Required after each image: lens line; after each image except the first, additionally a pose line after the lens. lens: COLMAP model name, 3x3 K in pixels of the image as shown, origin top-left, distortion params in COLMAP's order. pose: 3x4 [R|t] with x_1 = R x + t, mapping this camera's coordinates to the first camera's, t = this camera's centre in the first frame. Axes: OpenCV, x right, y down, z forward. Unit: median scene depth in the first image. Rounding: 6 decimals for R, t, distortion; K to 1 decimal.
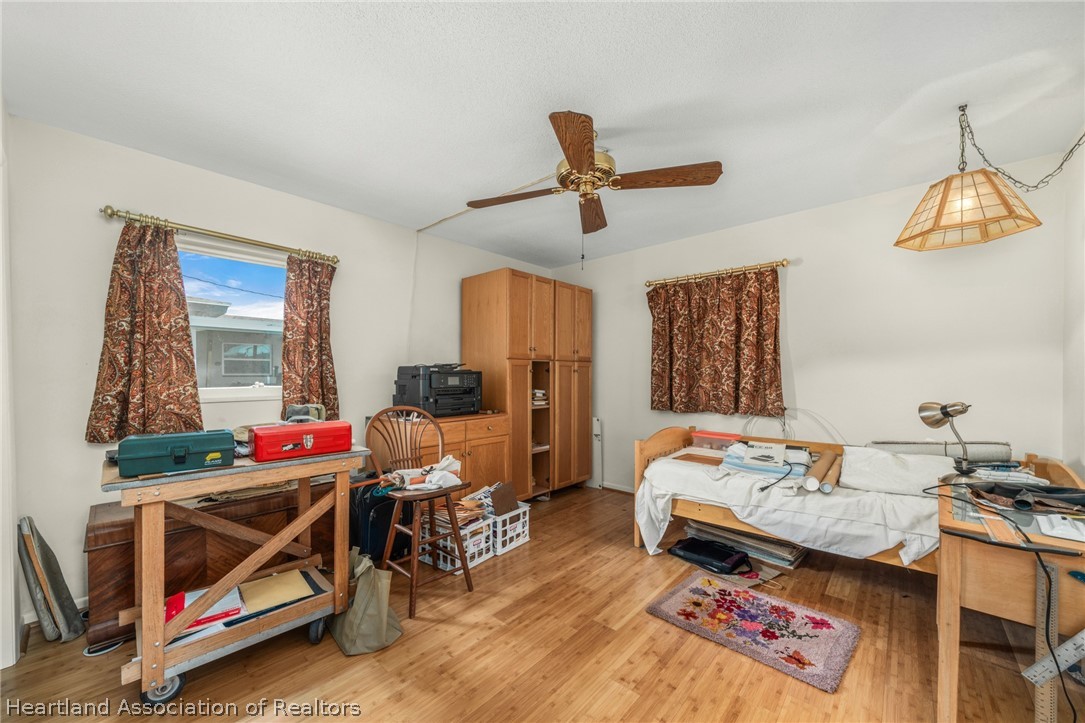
lens RADIAL K [[404.3, 0, 542.5], [0, 404.3, 361.5], [0, 0, 1]] dist [-0.001370, -0.000225]
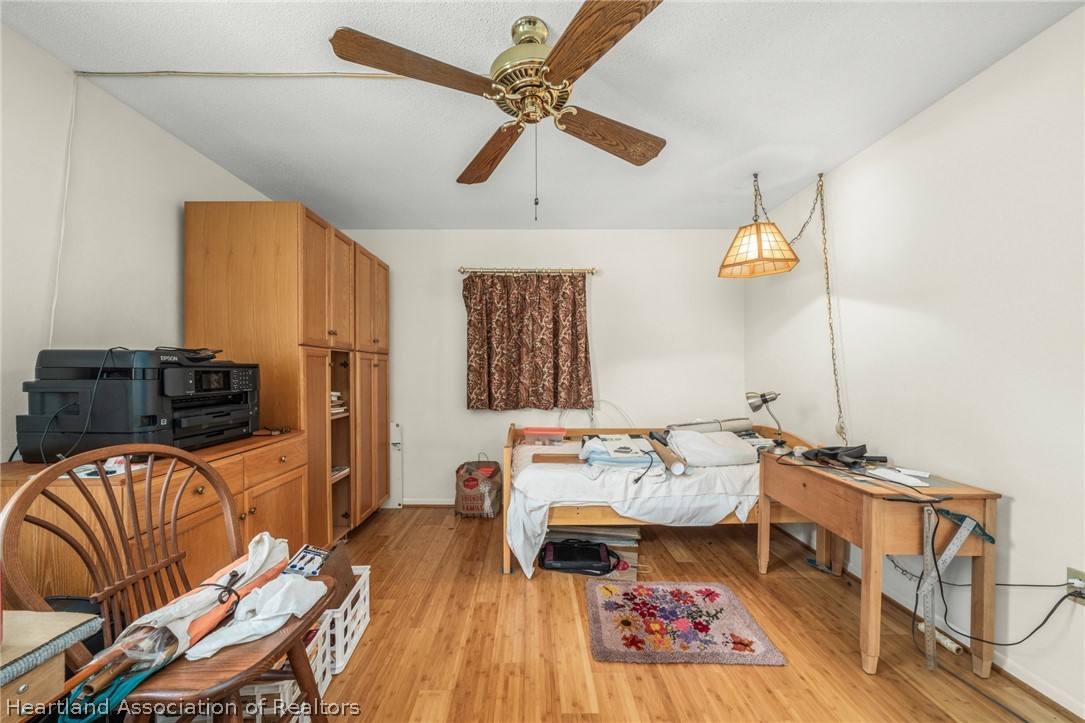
lens RADIAL K [[370.9, 0, 526.3], [0, 370.9, 365.5], [0, 0, 1]] dist [-0.002897, -0.000125]
pose [[0.748348, 0.011984, 0.663198, -0.244444], [-0.023618, 0.999684, 0.008585, 0.014115], [-0.662885, -0.022088, 0.748395, 0.382251]]
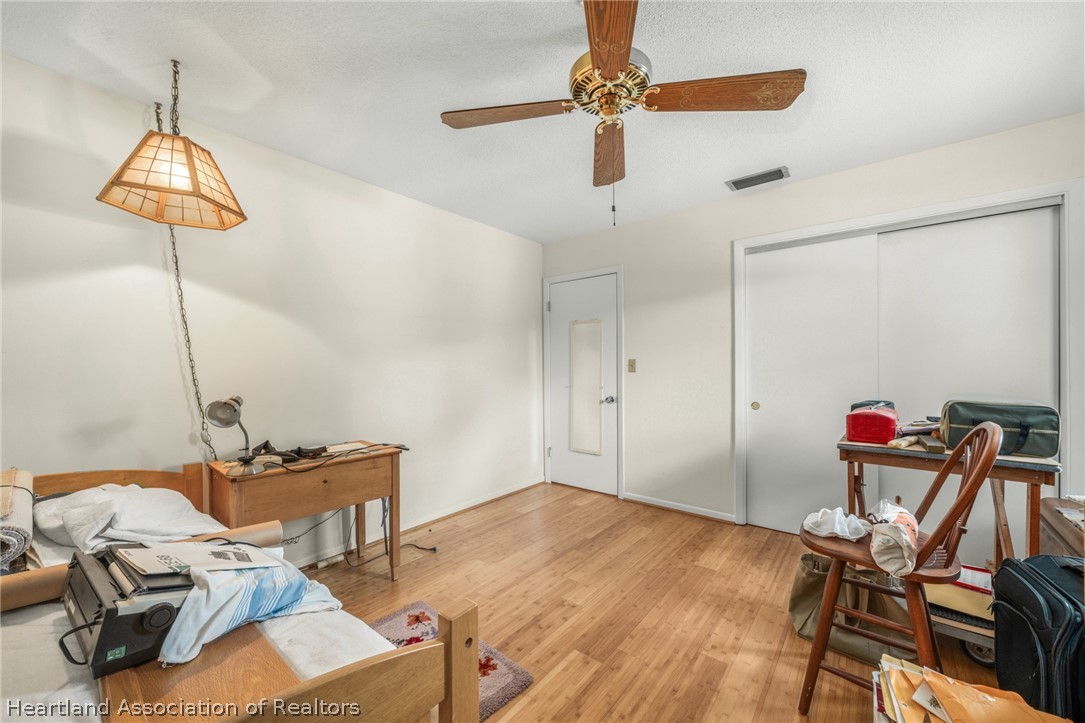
lens RADIAL K [[404.3, 0, 542.5], [0, 404.3, 361.5], [0, 0, 1]] dist [-0.001370, -0.000225]
pose [[-0.999053, 0.003836, -0.043336, 0.187815], [0.005312, 0.999408, -0.033994, 0.035490], [0.043180, -0.034192, -0.998482, 1.237462]]
